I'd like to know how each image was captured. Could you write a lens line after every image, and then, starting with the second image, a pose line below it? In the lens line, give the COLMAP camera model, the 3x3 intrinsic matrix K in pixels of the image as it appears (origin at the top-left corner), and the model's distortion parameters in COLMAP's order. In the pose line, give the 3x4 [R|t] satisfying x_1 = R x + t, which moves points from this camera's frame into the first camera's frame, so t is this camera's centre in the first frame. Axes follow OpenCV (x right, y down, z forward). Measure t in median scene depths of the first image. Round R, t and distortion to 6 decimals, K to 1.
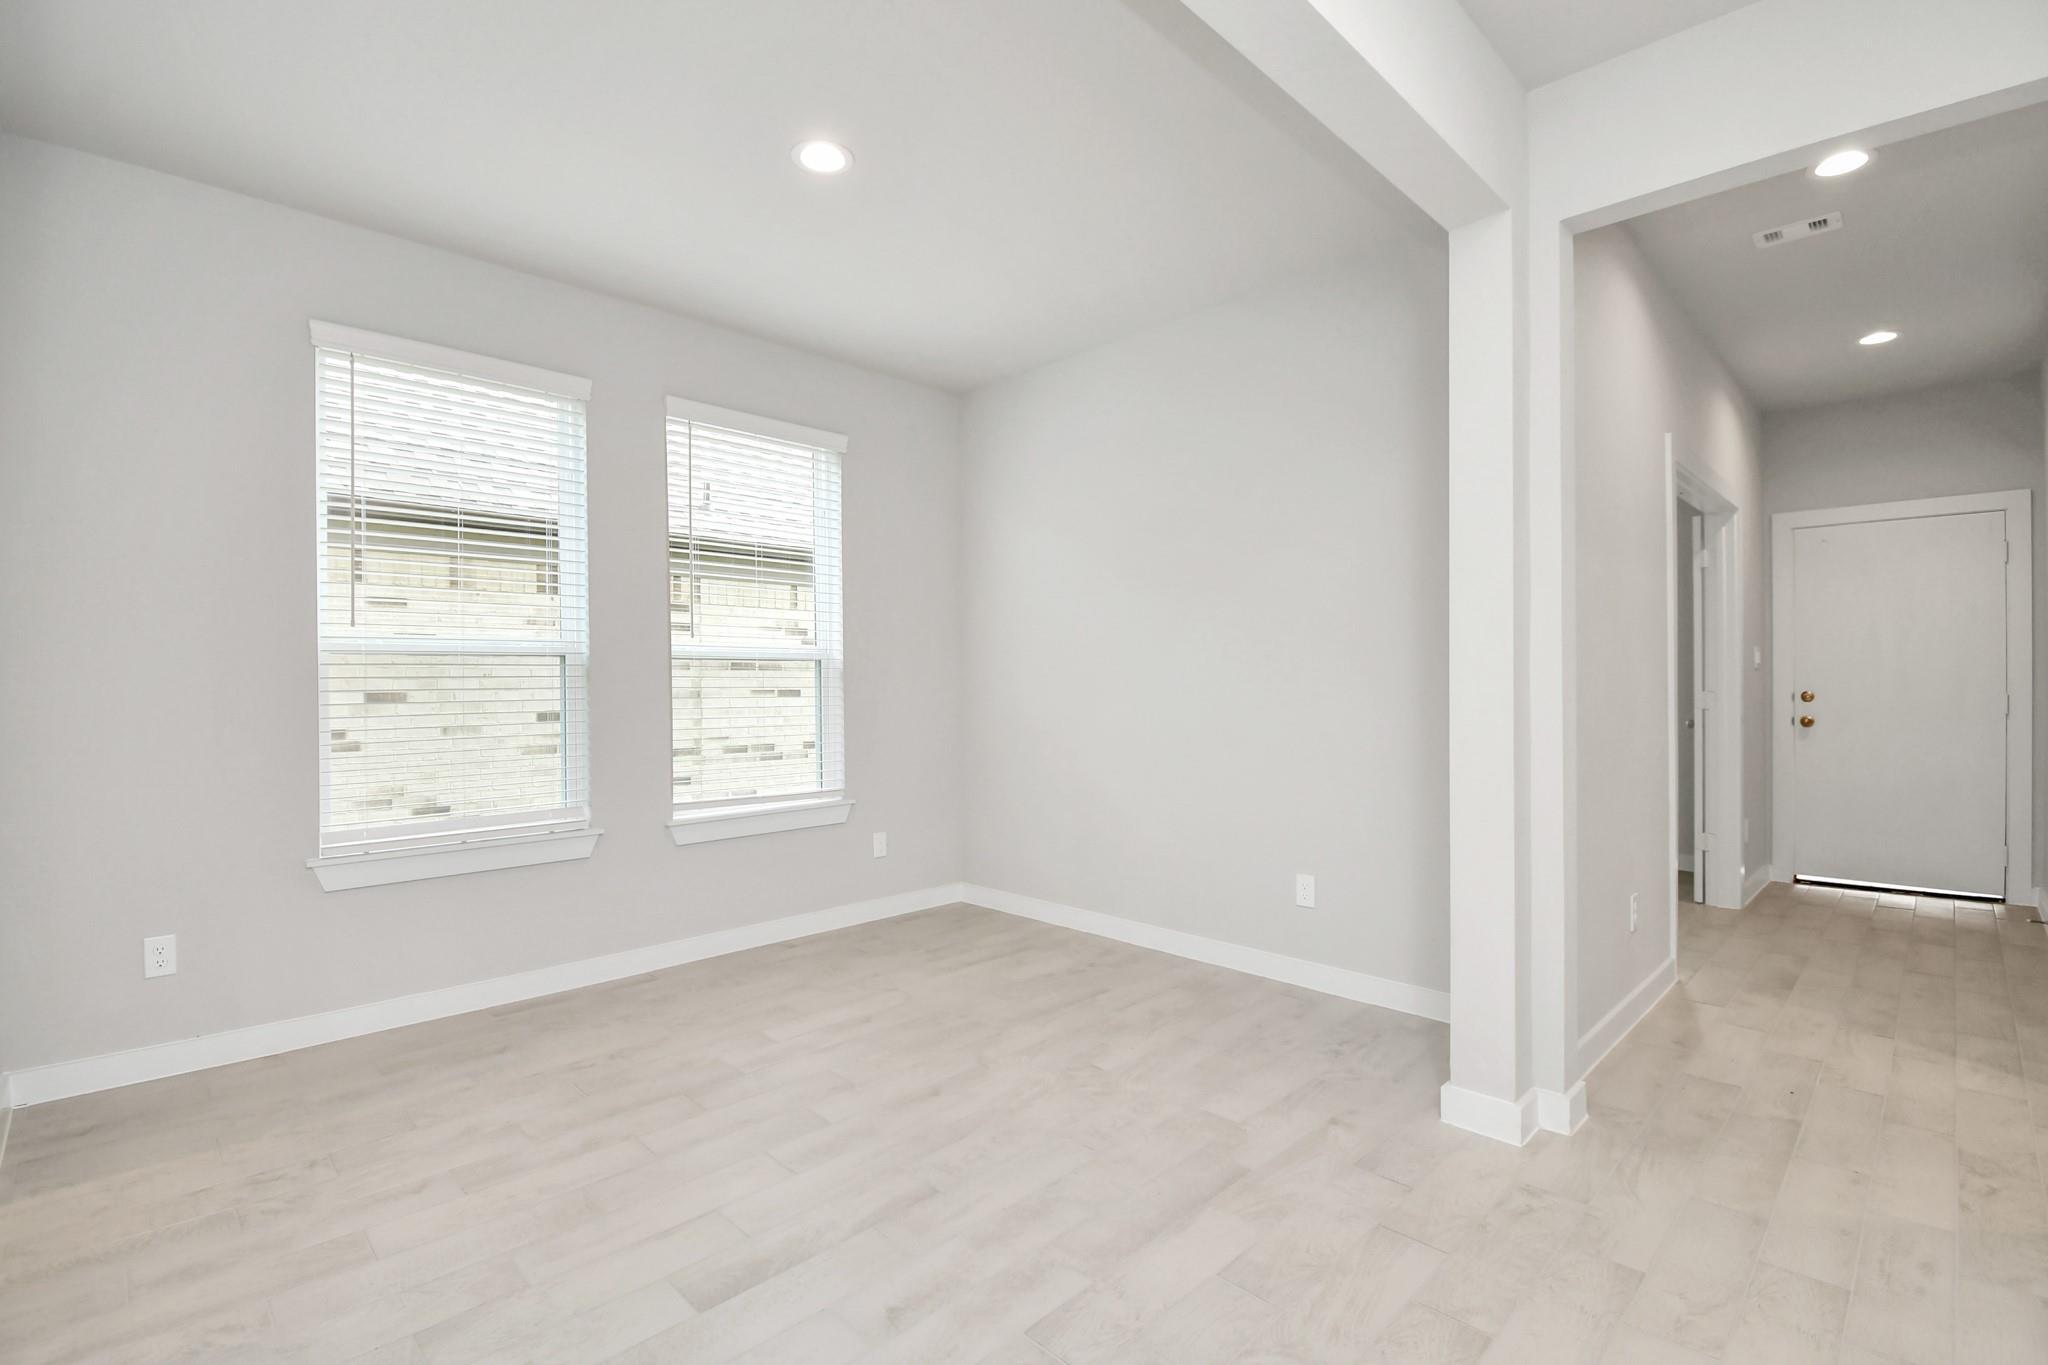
lens RADIAL K [[899.3, 0, 1015.3], [0, 899.3, 682.9], [0, 0, 1]] dist [0.028439, -0.030456]
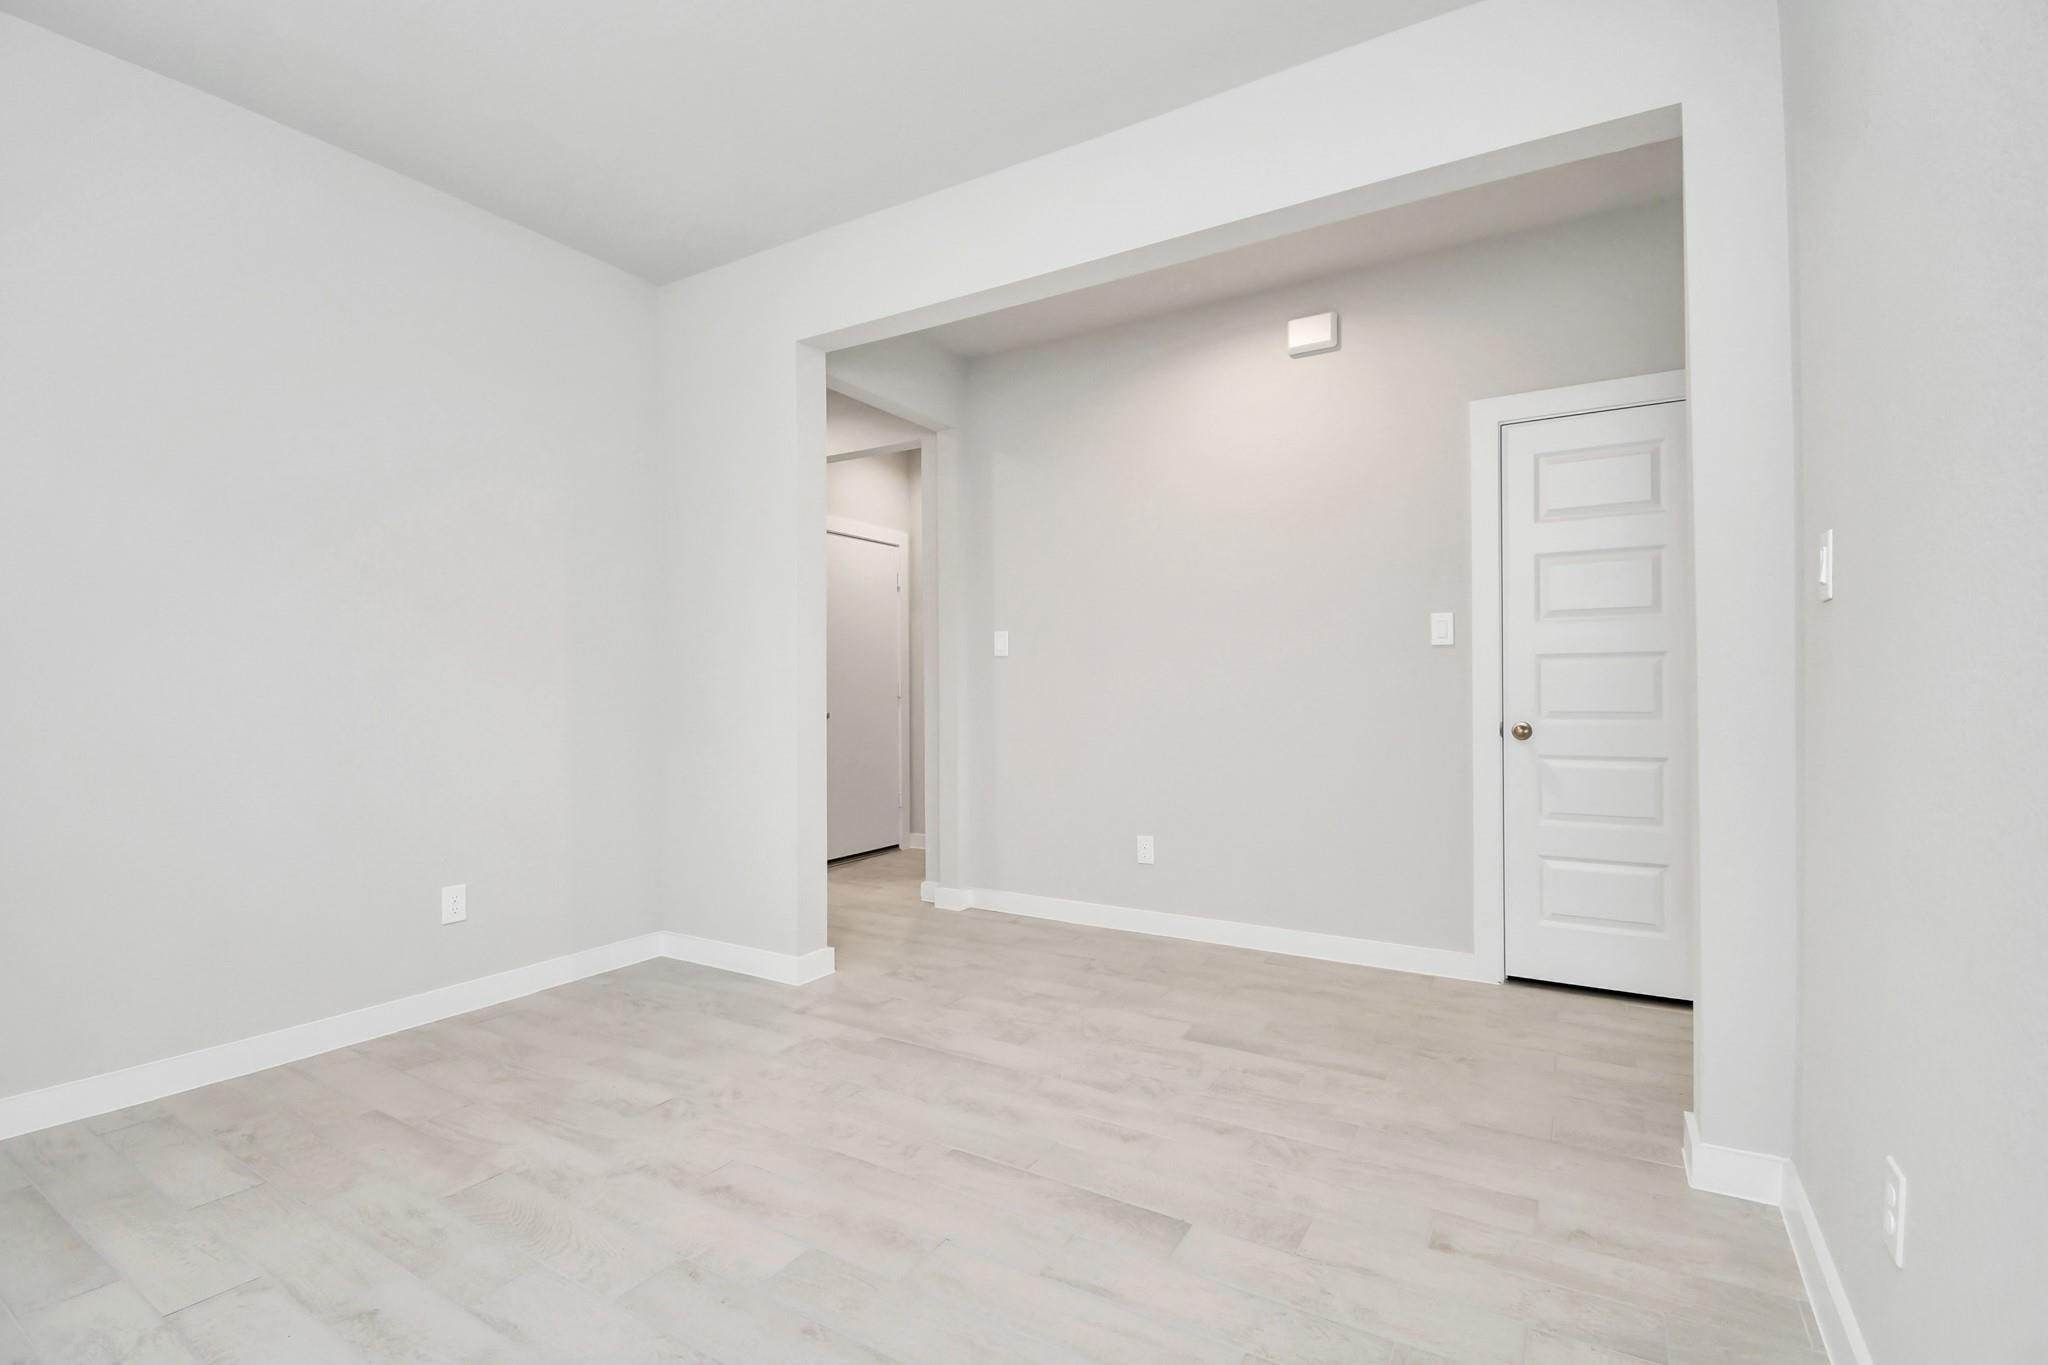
lens RADIAL K [[899.3, 0, 1015.3], [0, 899.3, 682.9], [0, 0, 1]] dist [0.028439, -0.030456]
pose [[-0.215204, 0.008411, 0.976533, -0.929061], [-0.002772, 0.999954, -0.009223, 0.042133], [-0.976565, -0.004692, -0.215171, 0.981341]]
